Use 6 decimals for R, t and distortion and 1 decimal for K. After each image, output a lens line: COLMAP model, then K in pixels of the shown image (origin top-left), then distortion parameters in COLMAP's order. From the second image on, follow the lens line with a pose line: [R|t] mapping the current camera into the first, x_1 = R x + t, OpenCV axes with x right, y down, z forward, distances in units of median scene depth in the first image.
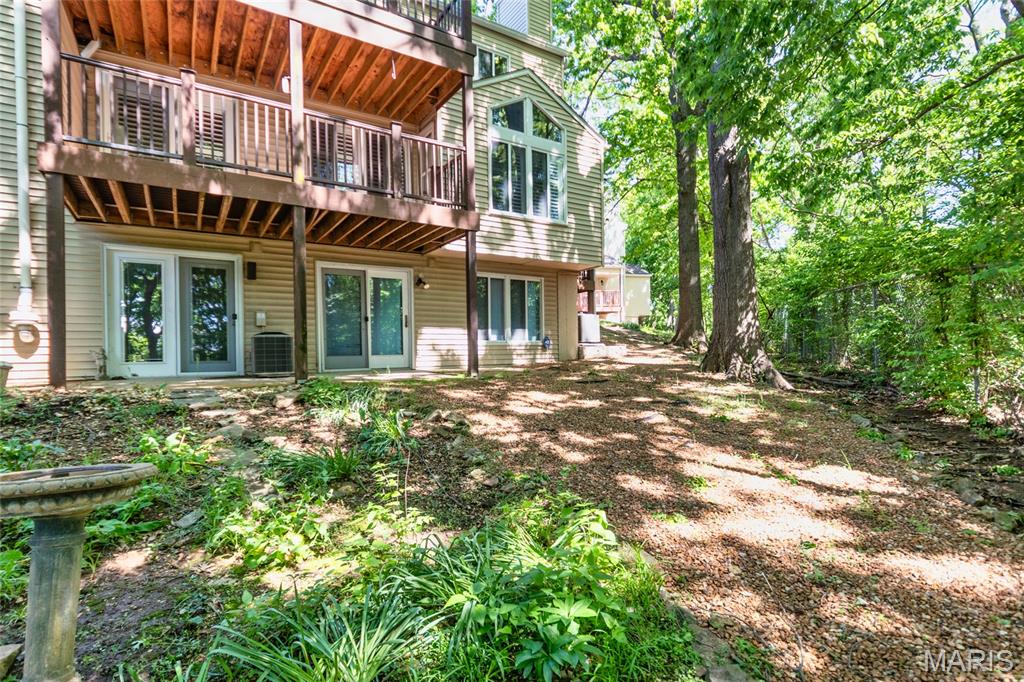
lens RADIAL K [[485.5, 0, 485.2], [0, 485.5, 361.1], [0, 0, 1]] dist [-0.005026, -0.002023]
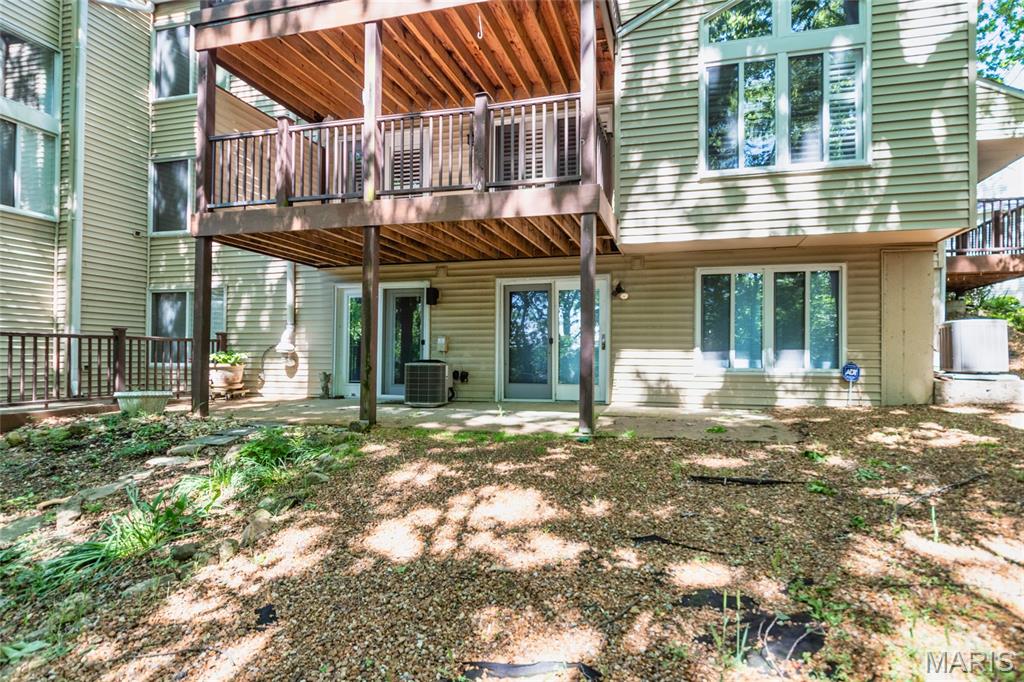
lens RADIAL K [[485.5, 0, 538.0], [0, 485.5, 361.1], [0, 0, 1]] dist [-0.005026, -0.002023]
pose [[0.717917, 0.016926, -0.695923, 0.298257], [-0.027668, 0.999608, -0.004231, -0.044364], [0.695578, 0.022292, 0.718104, 0.357431]]
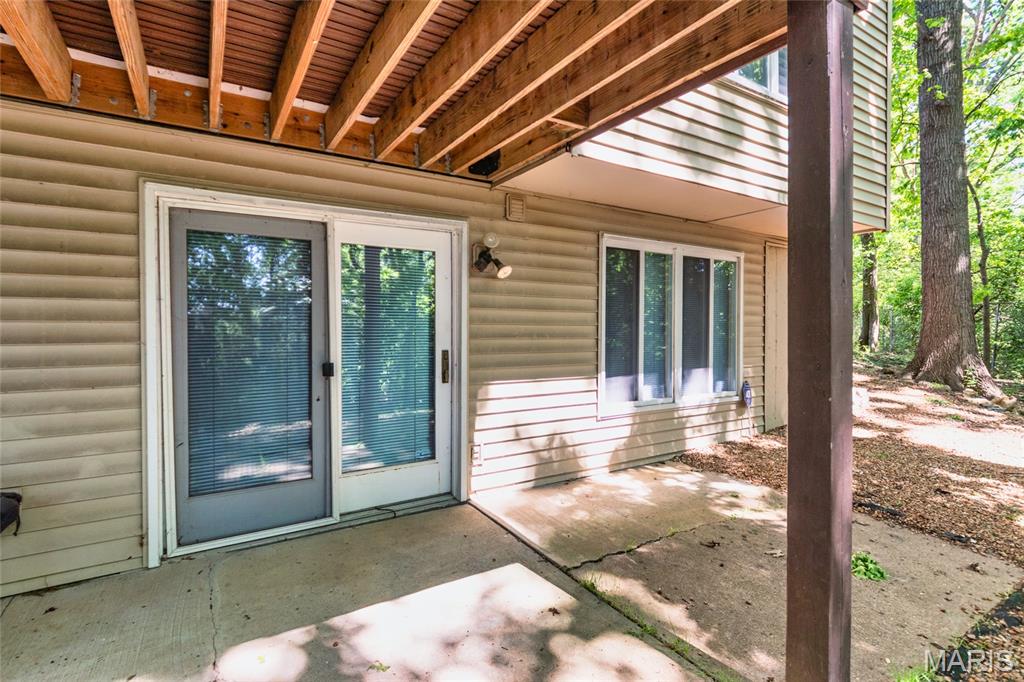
lens RADIAL K [[485.5, 0, 519.6], [0, 485.5, 339.0], [0, 0, 1]] dist [-0.005026, -0.002023]
pose [[0.999595, 0.014479, 0.024507, -0.113937], [-0.014639, 0.999873, 0.006376, -0.103516], [-0.024411, -0.006733, 0.999679, 0.619367]]
